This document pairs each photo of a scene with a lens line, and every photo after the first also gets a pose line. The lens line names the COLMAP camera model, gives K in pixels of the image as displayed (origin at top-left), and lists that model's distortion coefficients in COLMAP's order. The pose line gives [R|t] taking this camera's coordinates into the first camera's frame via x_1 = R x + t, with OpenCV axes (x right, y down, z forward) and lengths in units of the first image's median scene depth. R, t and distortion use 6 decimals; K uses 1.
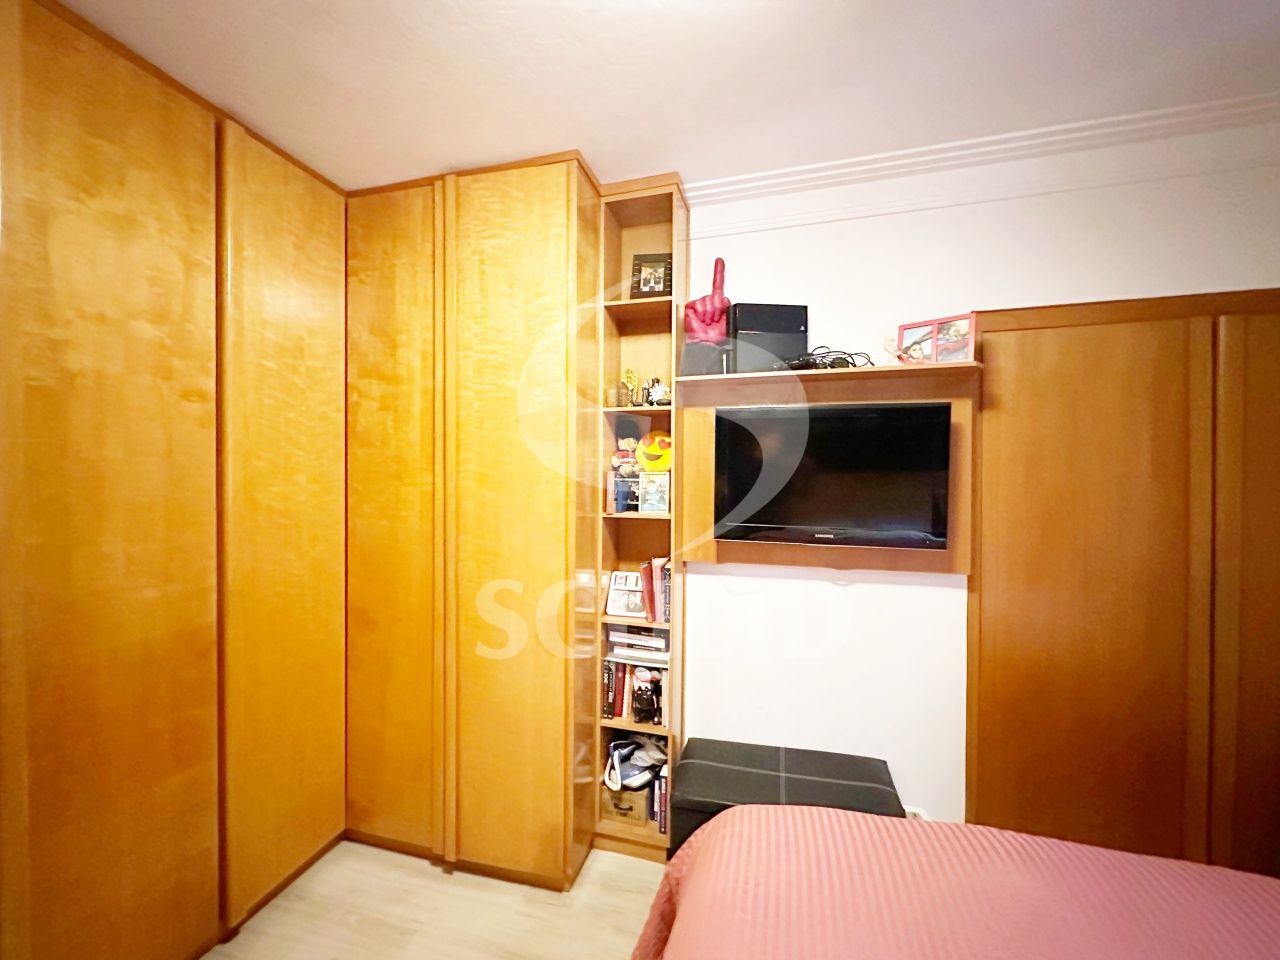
lens RADIAL K [[515.0, 0, 640.2], [0, 515.0, 477.8], [0, 0, 1]] dist [0.002757, 0.000030]
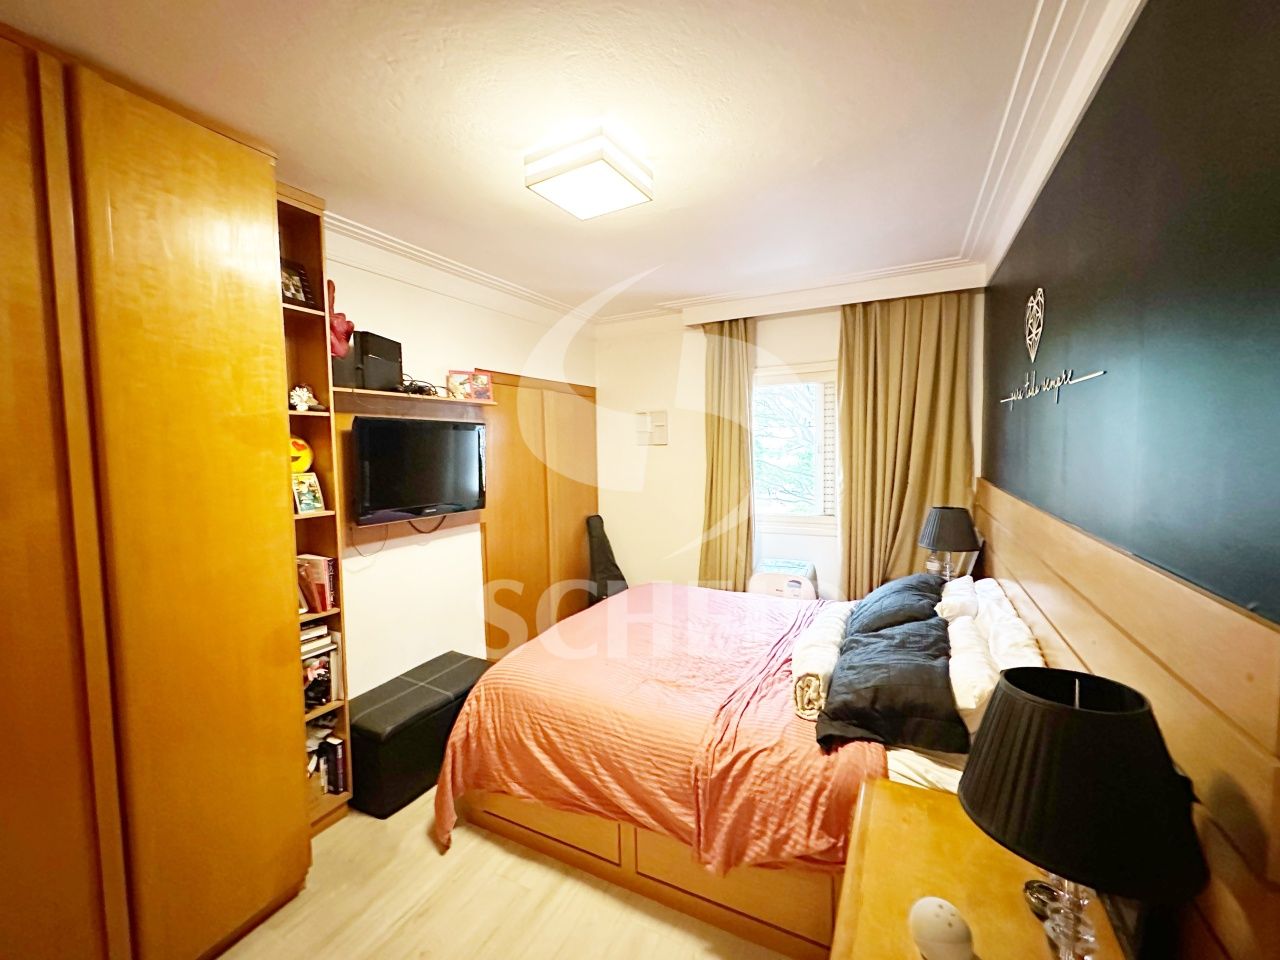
lens RADIAL K [[515.0, 0, 640.5], [0, 515.0, 479.2], [0, 0, 1]] dist [0.002757, 0.000030]
pose [[0.206705, -0.067598, 0.976065, -0.880050], [0.029463, 0.997588, 0.062850, -0.046131], [-0.977960, 0.015766, 0.208198, 0.114960]]
